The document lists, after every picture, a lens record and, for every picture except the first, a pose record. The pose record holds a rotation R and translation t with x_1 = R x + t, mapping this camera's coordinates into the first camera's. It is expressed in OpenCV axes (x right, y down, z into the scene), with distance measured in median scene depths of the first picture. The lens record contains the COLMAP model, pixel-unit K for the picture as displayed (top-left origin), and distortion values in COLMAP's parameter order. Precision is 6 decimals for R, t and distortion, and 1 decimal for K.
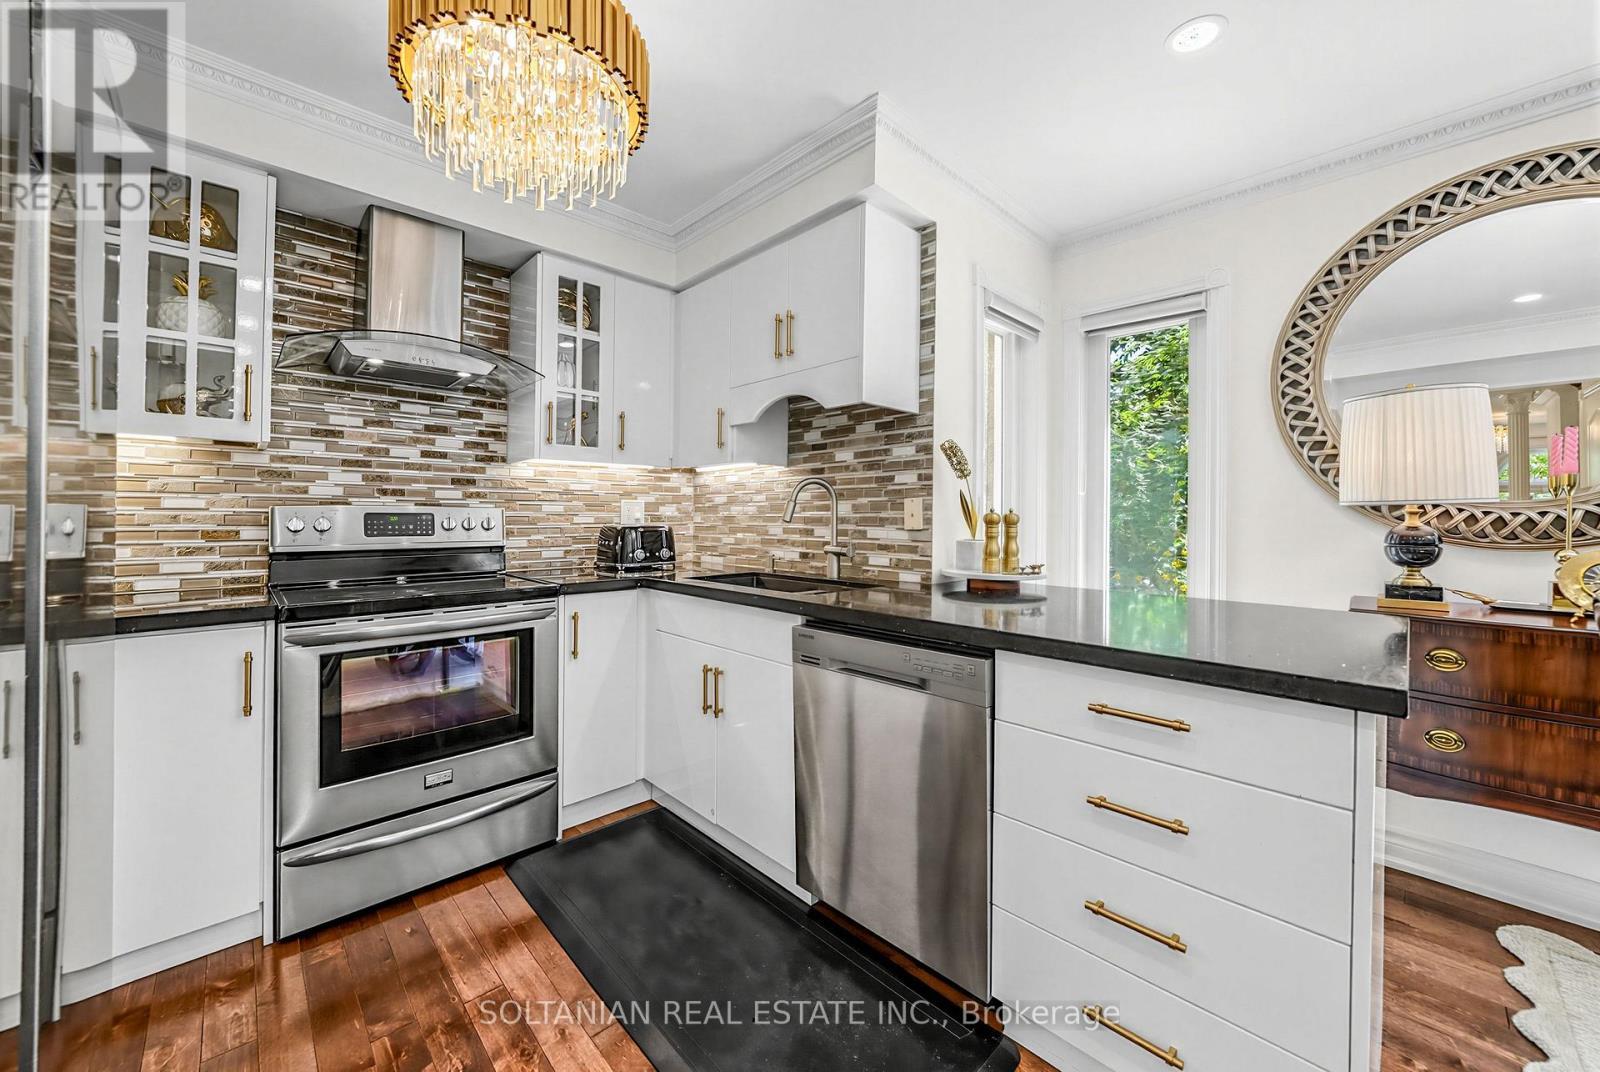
lens RADIAL K [[603.3, 0, 792.7], [0, 603.3, 506.4], [0, 0, 1]] dist [-0.009746, 0.000412]
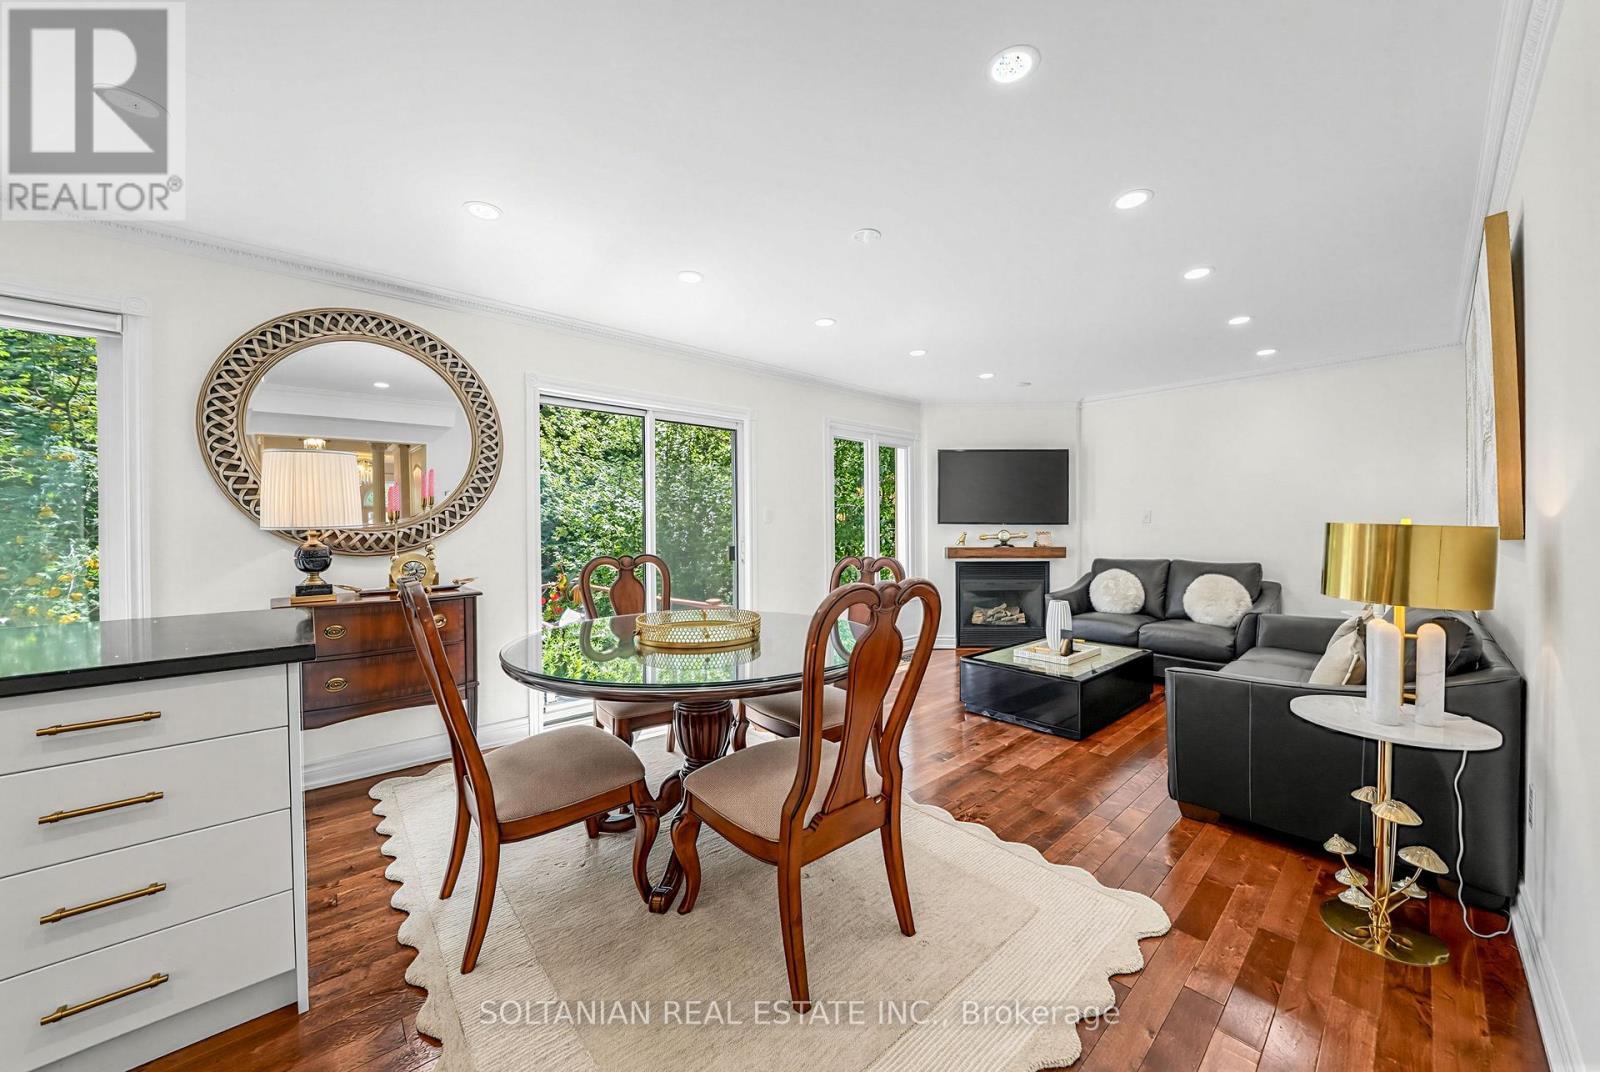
lens RADIAL K [[557.6, 0, 804.1], [0, 557.6, 539.6], [0, 0, 1]] dist [-0.028289, 0.005343]
pose [[0.030181, -0.027401, 0.999169, -0.208007], [-0.009261, 0.999574, 0.027692, -0.022032], [-0.999502, -0.010089, 0.029915, -0.190049]]
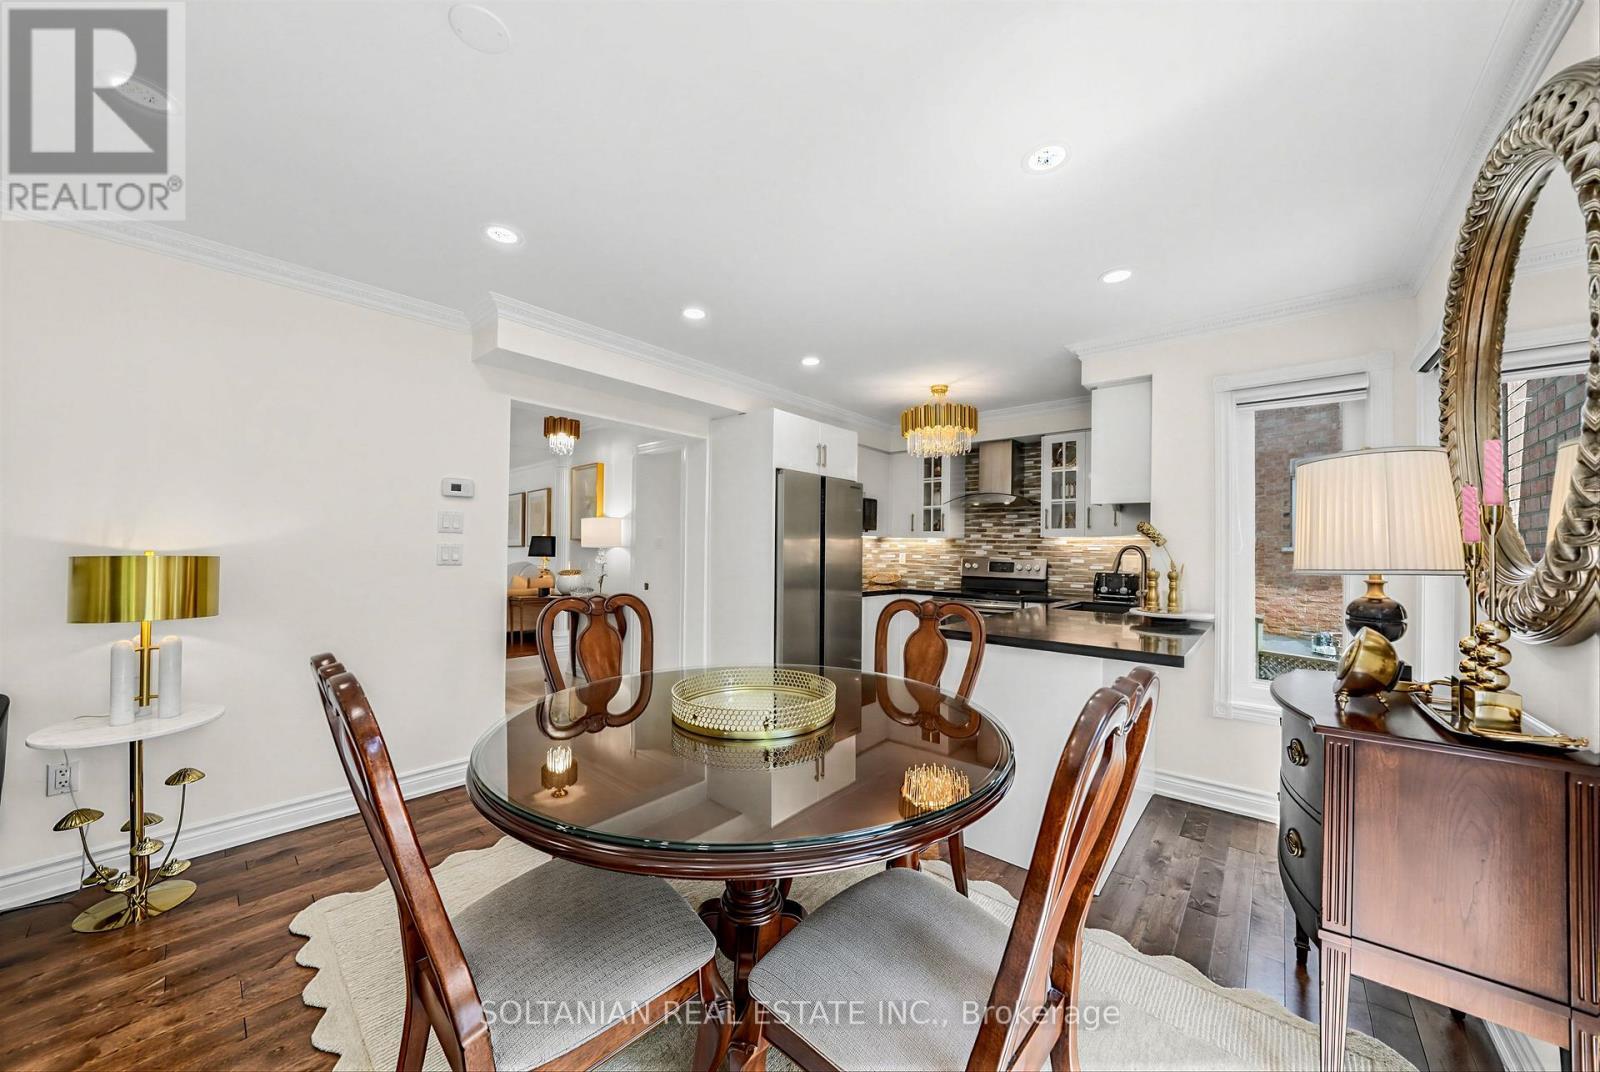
lens RADIAL K [[538.5, 0, 799.4], [0, 538.5, 547.5], [0, 0, 1]] dist [-0.016079, -0.000029]
pose [[0.101435, -0.007627, -0.994813, 1.477604], [0.001301, 0.999971, -0.007534, -0.033778], [0.994841, -0.000531, 0.101442, -0.008139]]
